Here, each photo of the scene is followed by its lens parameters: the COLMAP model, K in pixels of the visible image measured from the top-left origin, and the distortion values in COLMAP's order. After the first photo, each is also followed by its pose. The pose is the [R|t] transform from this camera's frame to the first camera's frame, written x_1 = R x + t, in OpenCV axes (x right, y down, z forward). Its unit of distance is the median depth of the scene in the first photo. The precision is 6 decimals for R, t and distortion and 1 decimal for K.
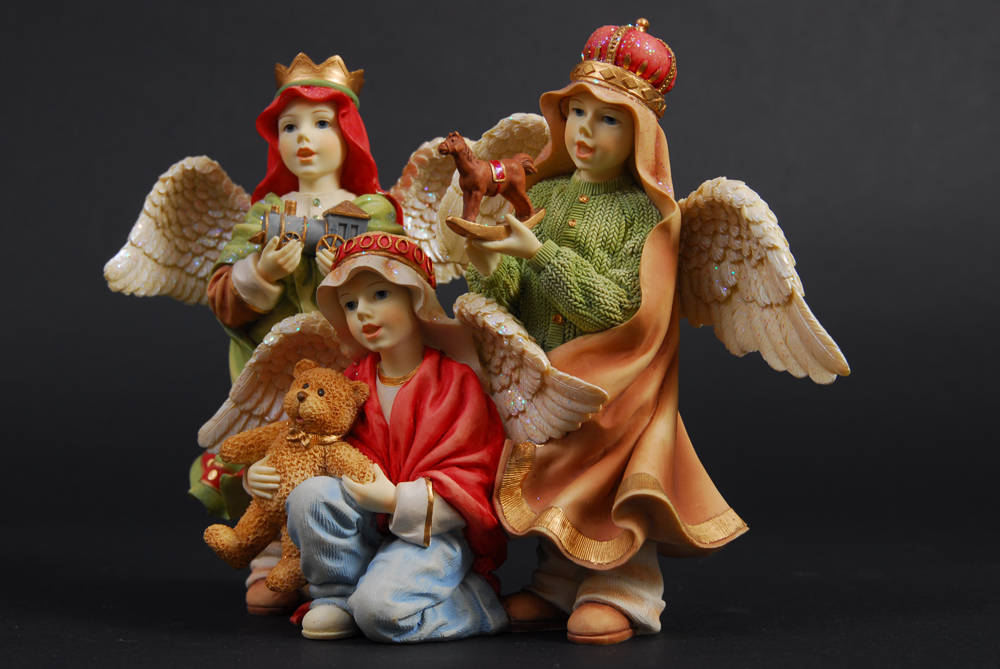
lens RADIAL K [[1825.3, 0, 497.5], [0, 1825.3, 370.2], [0, 0, 1]] dist [-0.042992, -0.142205]
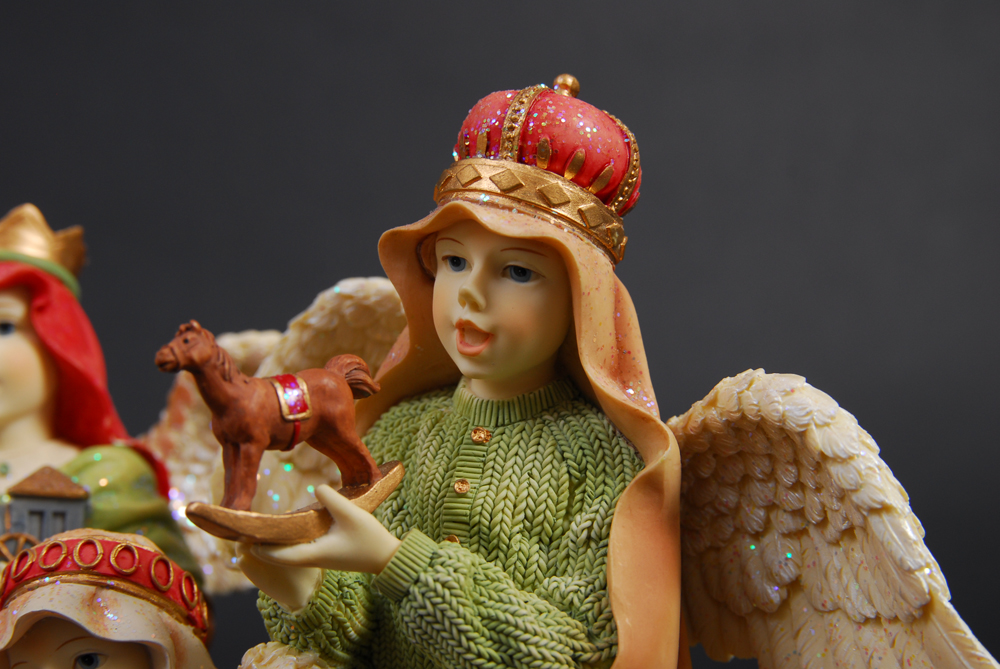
lens RADIAL K [[1641.0, 0, 498.7], [0, 1641.0, 361.8], [0, 0, 1]] dist [-0.182201, -0.037706]
pose [[0.995839, -0.080667, 0.042401, 0.034206], [0.084713, 0.990922, -0.104392, -0.065441], [-0.033595, 0.107549, 0.993632, 0.544067]]
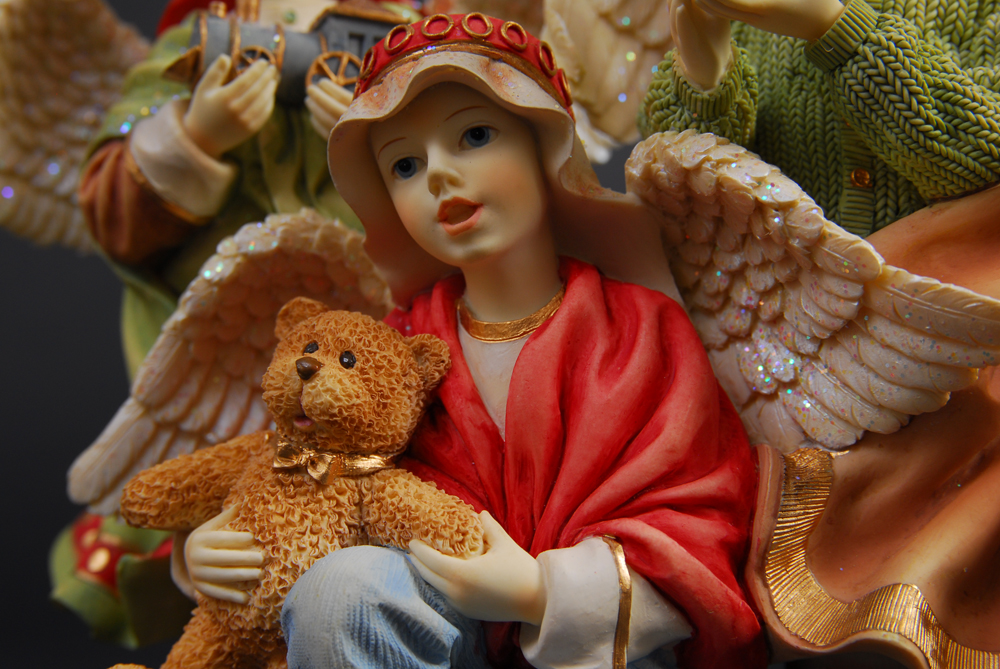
lens RADIAL K [[1641.0, 0, 498.7], [0, 1641.0, 361.8], [0, 0, 1]] dist [-0.182201, -0.037706]
pose [[0.992242, -0.036576, 0.118823, -0.106371], [0.044630, 0.996831, -0.065851, 0.040448], [-0.116038, 0.070643, 0.990729, 0.588812]]
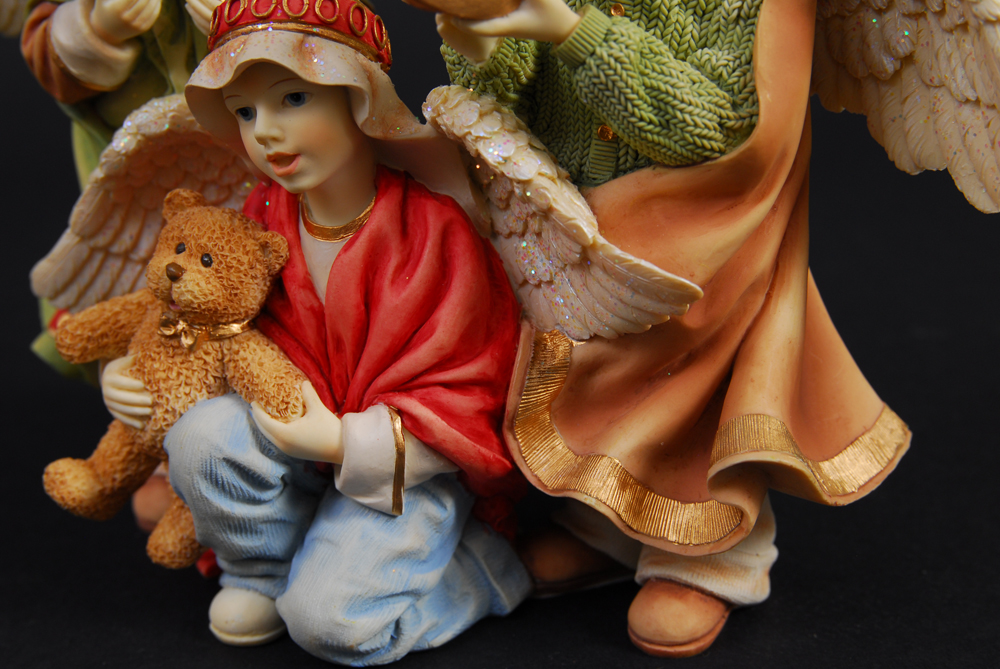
lens RADIAL K [[1705.0, 0, 495.0], [0, 1705.0, 354.3], [0, 0, 1]] dist [-0.104836, -0.318041]
pose [[0.999299, -0.037387, 0.001847, -0.005207], [0.034687, 0.943432, 0.329747, -0.135887], [-0.014071, -0.329452, 0.944067, 0.461849]]
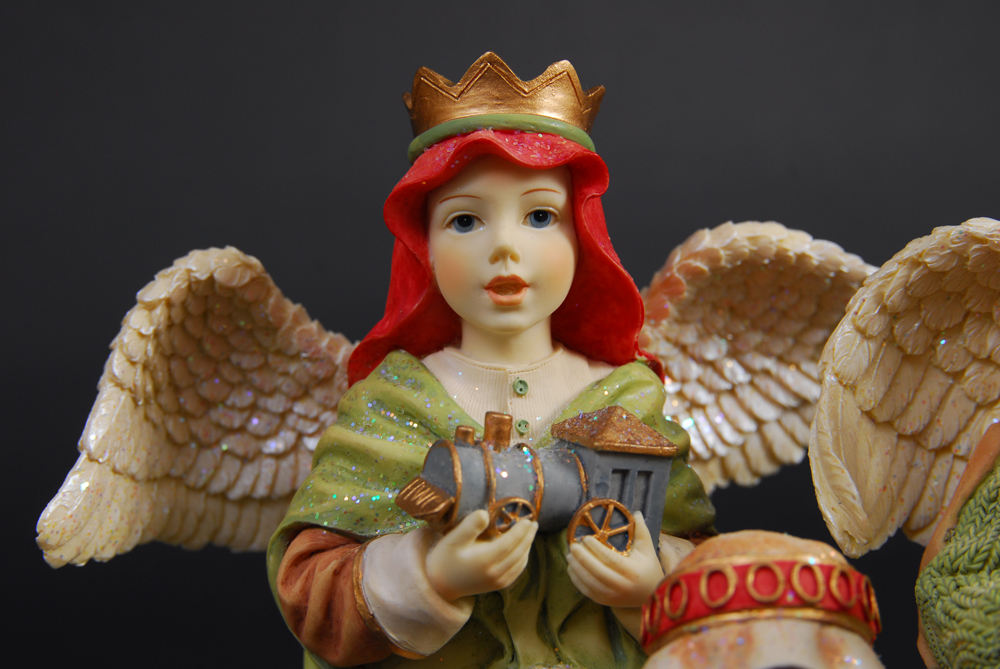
lens RADIAL K [[1641.0, 0, 498.7], [0, 1641.0, 361.8], [0, 0, 1]] dist [-0.182201, -0.037706]
pose [[0.980580, -0.003047, 0.196098, -0.198666], [-0.022208, 0.991724, 0.126456, -0.161583], [-0.194860, -0.128355, 0.972396, 0.651303]]
